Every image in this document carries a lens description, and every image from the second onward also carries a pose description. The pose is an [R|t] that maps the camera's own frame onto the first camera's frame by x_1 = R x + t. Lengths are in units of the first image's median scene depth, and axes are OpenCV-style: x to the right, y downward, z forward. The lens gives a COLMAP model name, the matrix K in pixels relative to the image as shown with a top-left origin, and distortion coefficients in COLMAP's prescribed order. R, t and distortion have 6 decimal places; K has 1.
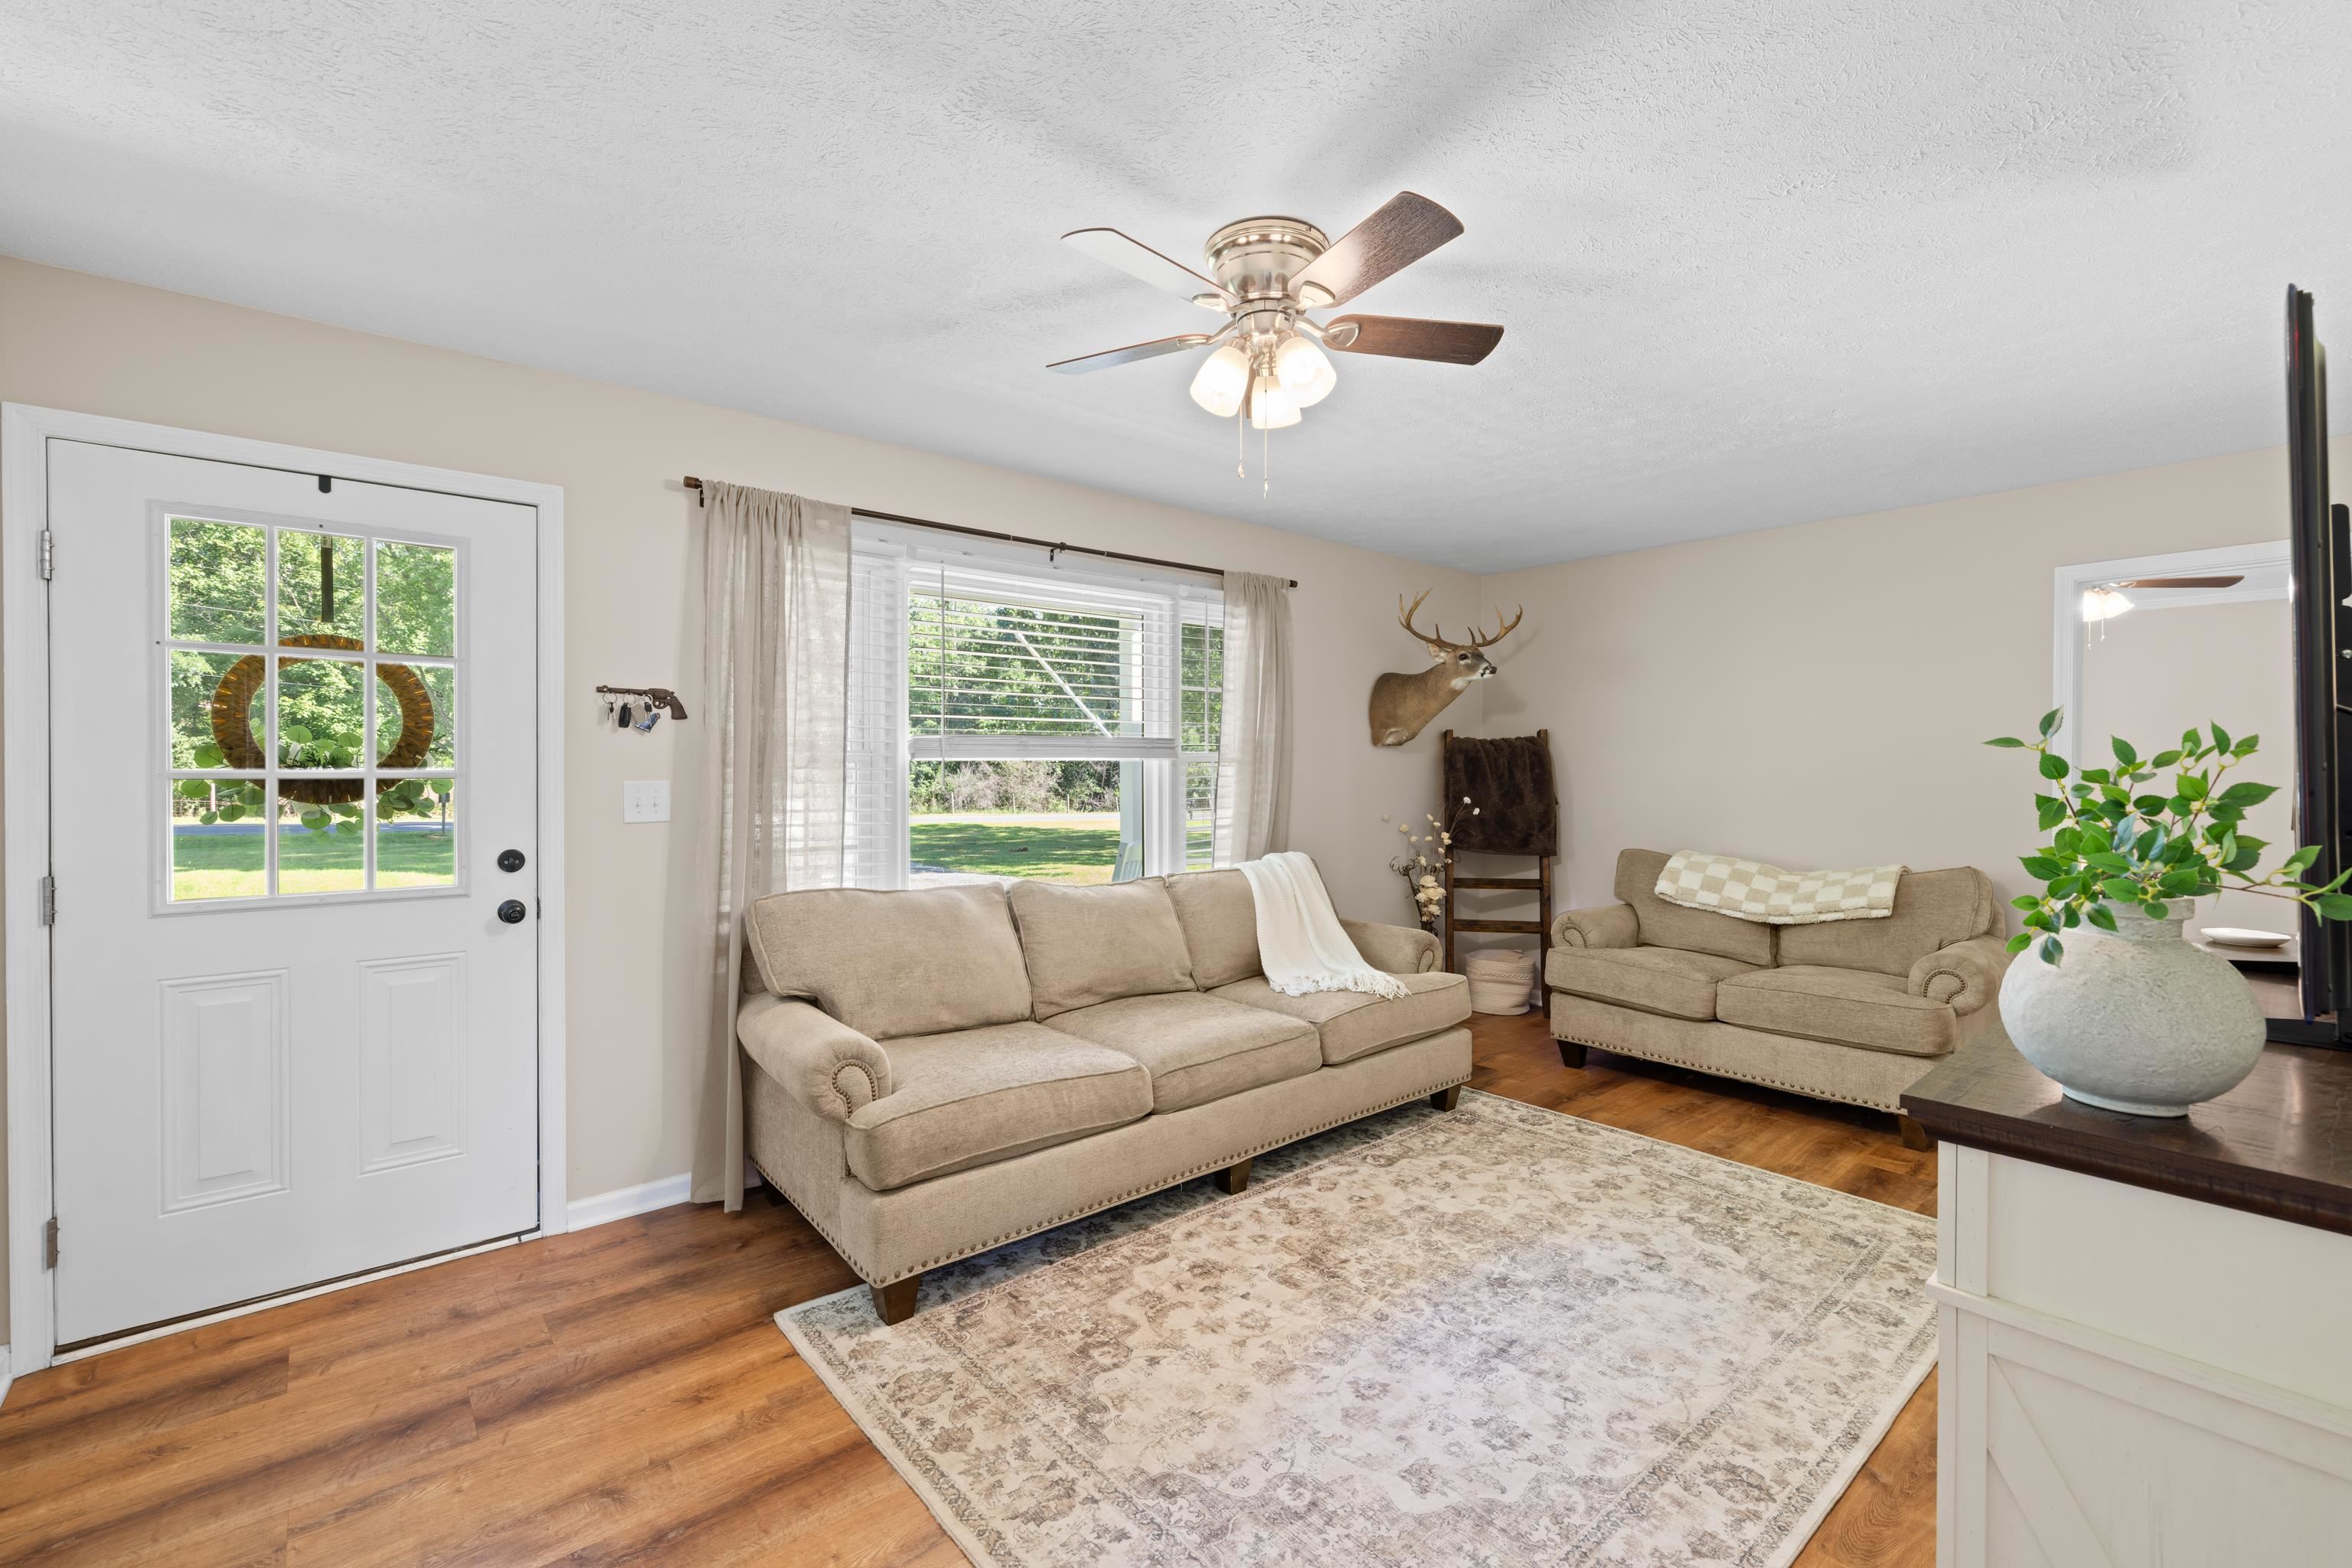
lens RADIAL K [[1002.9, 0, 1175.3], [0, 1002.9, 779.8], [0, 0, 1]] dist [-0.000702, 0.000026]
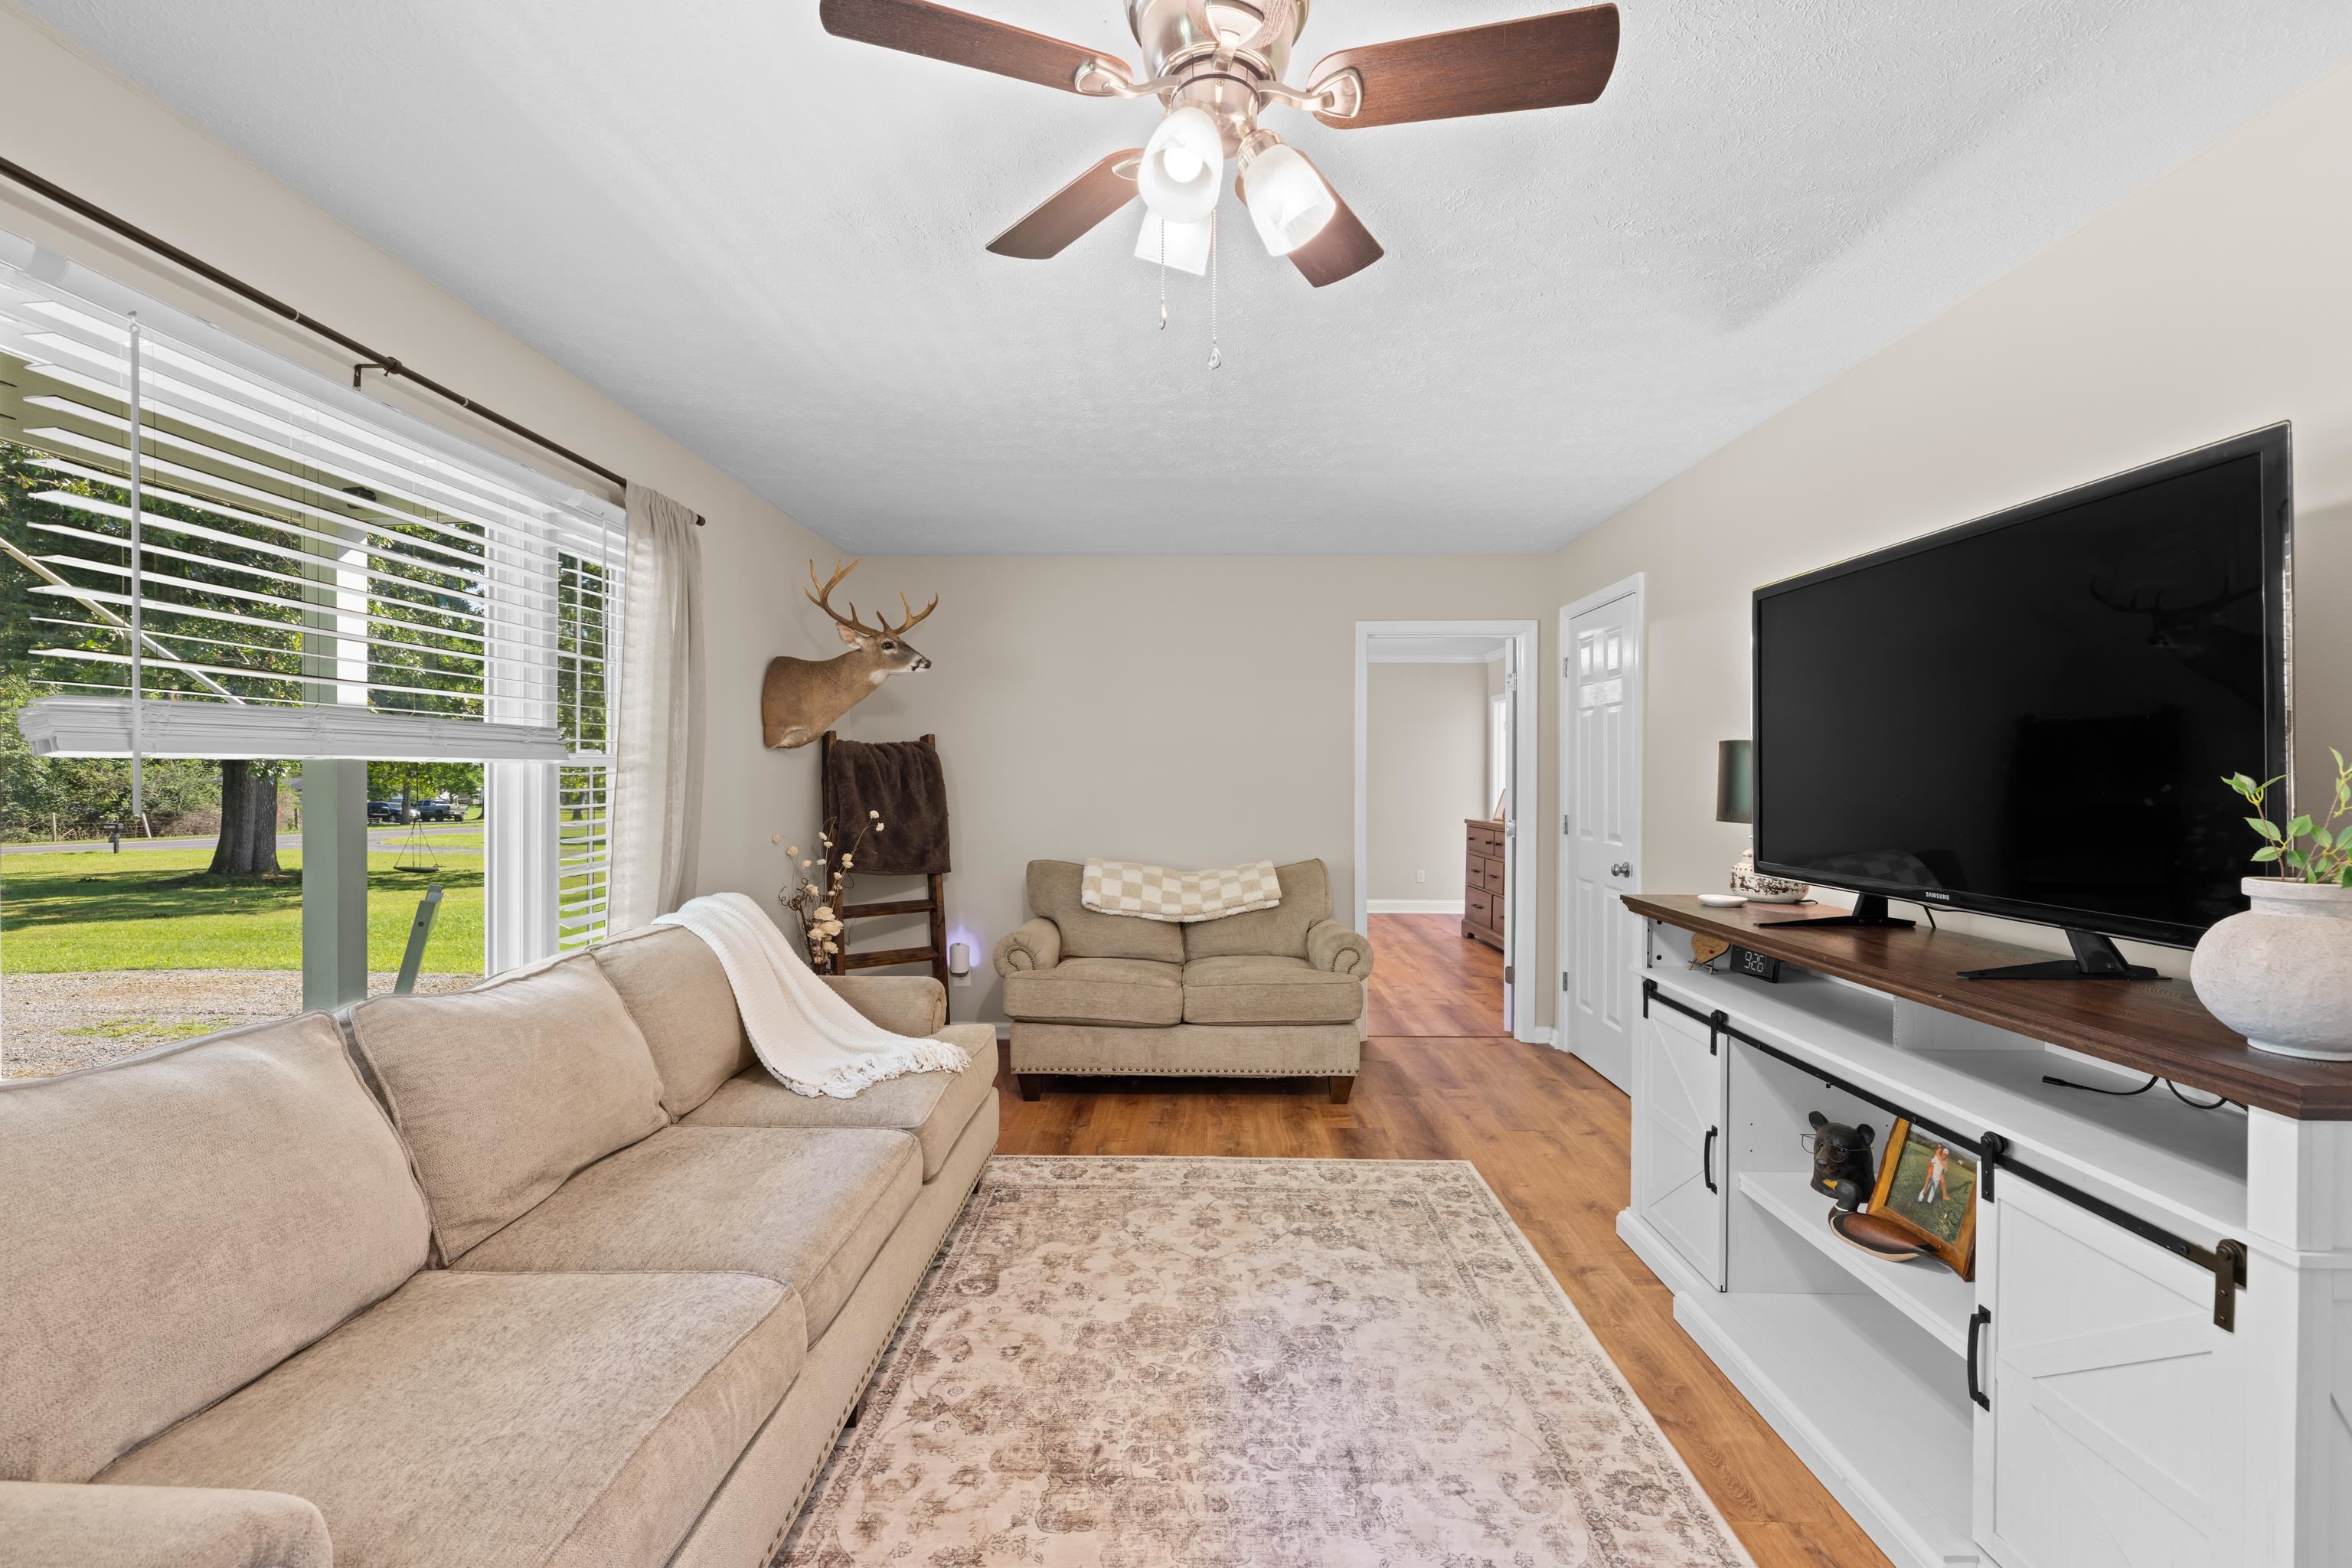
lens RADIAL K [[1002.9, 0, 1175.3], [0, 1002.9, 779.8], [0, 0, 1]] dist [-0.000702, 0.000026]
pose [[0.662865, 0.000123, 0.748739, -0.297519], [0.006374, 0.999963, -0.005806, -0.003897], [-0.748712, 0.008621, 0.662840, 0.407260]]
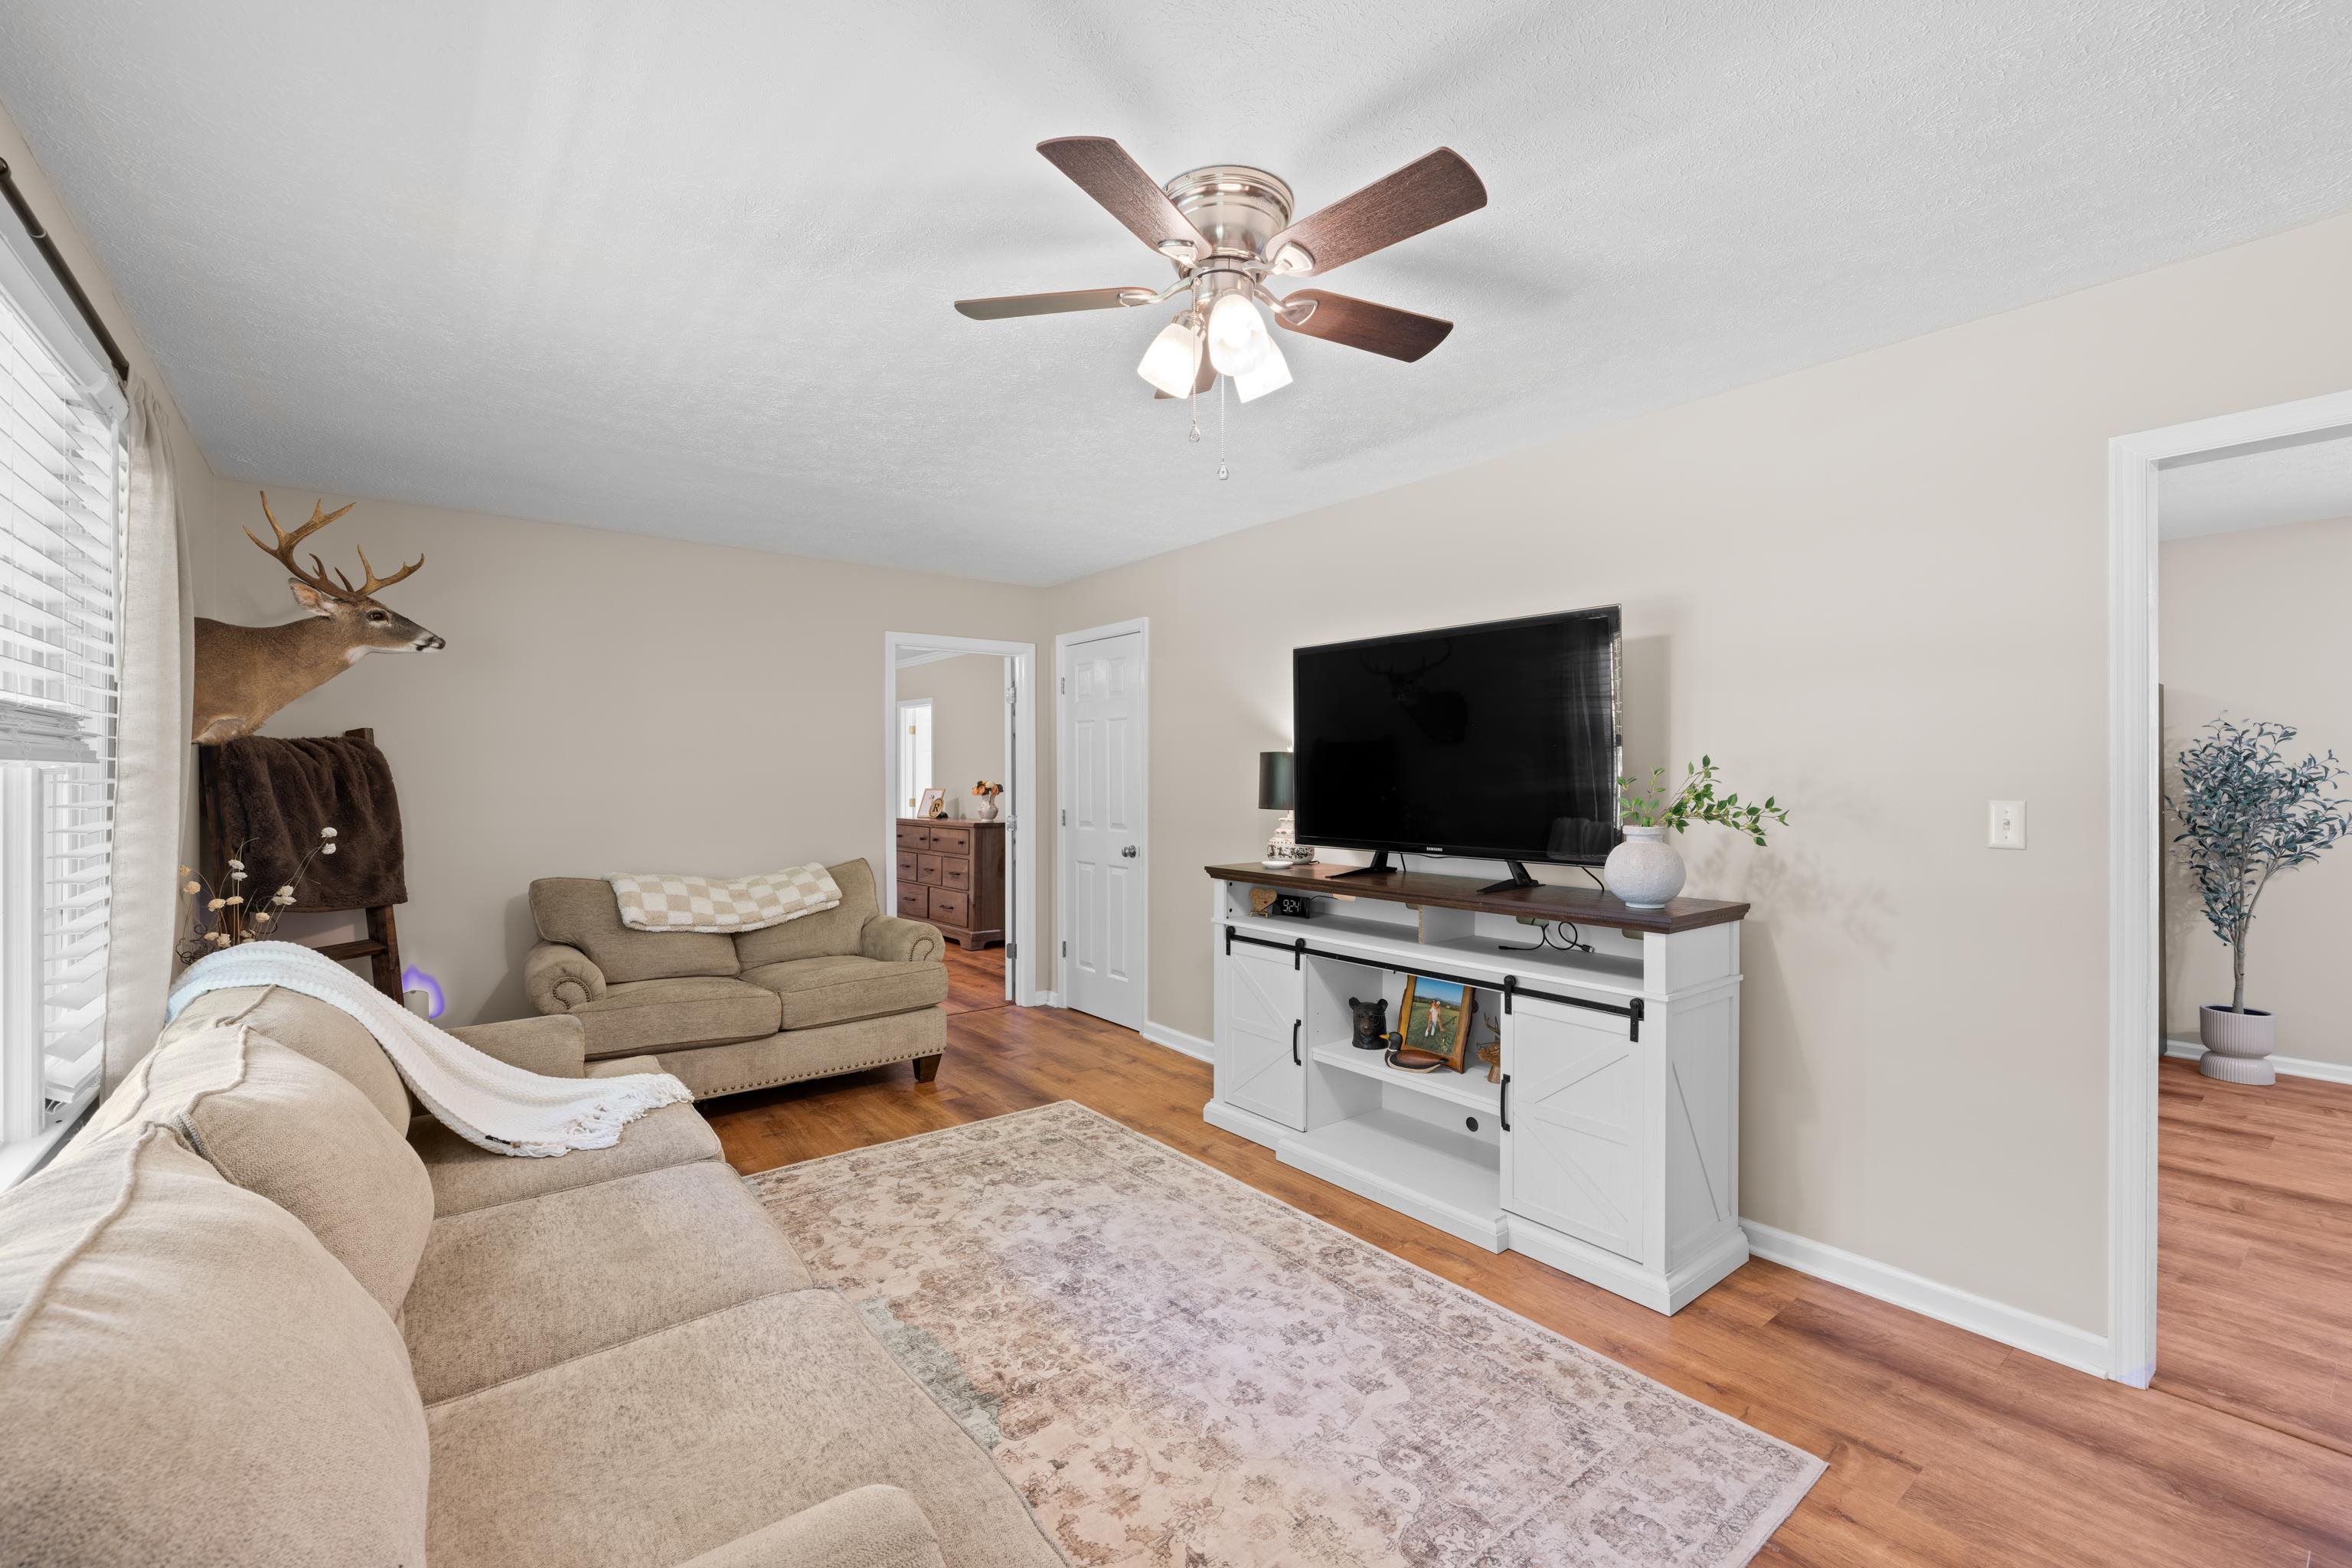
lens RADIAL K [[995.0, 0, 1175.7], [0, 995.0, 777.3], [0, 0, 1]] dist [0.001355, -0.000496]
pose [[0.035442, -0.000544, 0.999372, -0.565422], [0.015488, 0.999880, -0.000005, -0.011355], [-0.999252, 0.015478, 0.035446, 0.711691]]
